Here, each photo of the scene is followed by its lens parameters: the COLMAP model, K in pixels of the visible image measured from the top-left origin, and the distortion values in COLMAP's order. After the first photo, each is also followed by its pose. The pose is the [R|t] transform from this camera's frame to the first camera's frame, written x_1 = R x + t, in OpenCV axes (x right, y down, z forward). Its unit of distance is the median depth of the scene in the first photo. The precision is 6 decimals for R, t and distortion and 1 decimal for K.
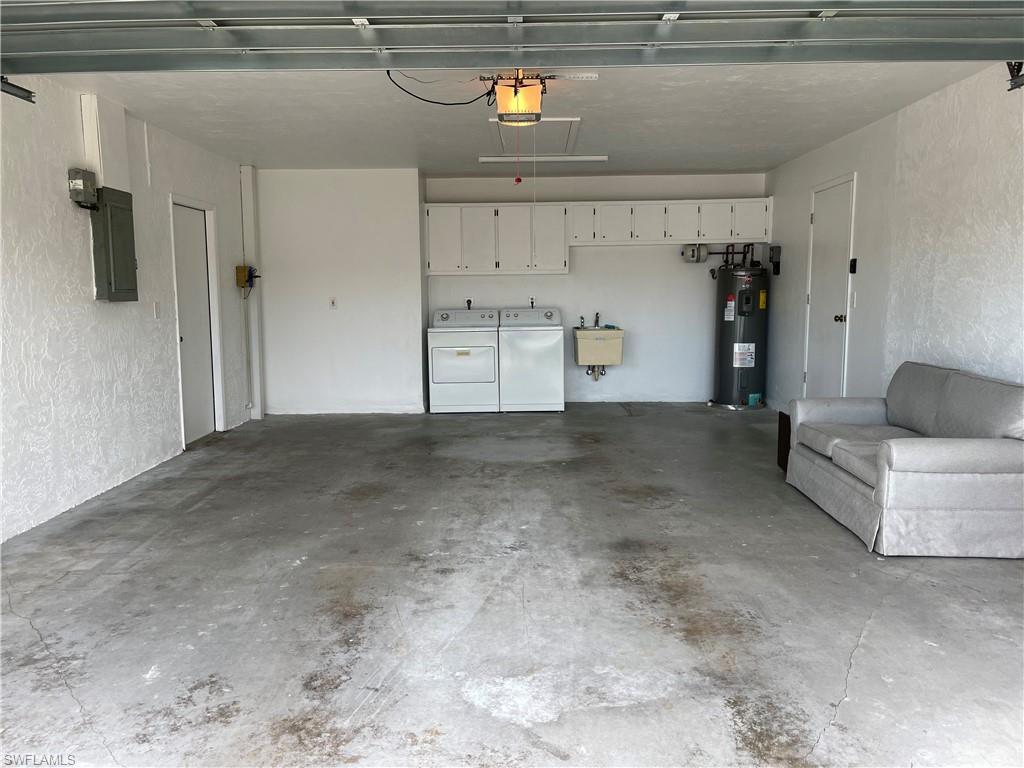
lens RADIAL K [[779.2, 0, 512.2], [0, 779.2, 383.0], [0, 0, 1]] dist [0.069295, -0.084167]
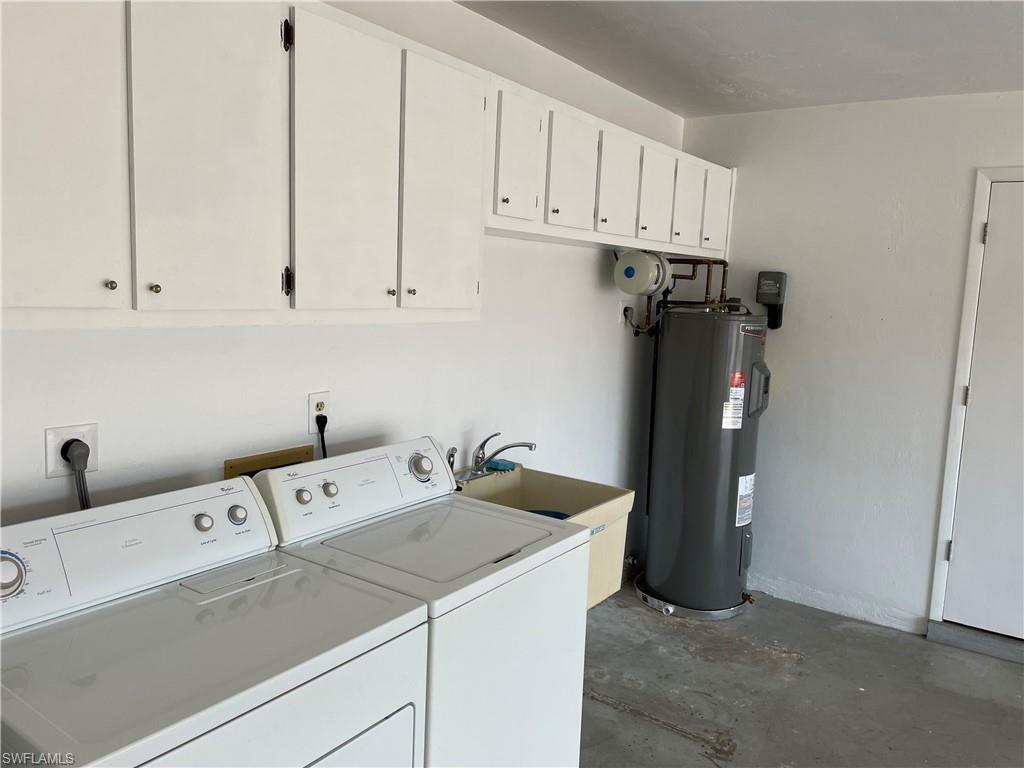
lens RADIAL K [[779.2, 0, 511.2], [0, 779.2, 382.1], [0, 0, 1]] dist [0.069295, -0.084167]
pose [[0.554386, -0.072570, 0.829089, -0.171380], [0.053522, 0.997238, 0.051499, -0.134511], [-0.830537, 0.015824, 0.556739, 0.838174]]
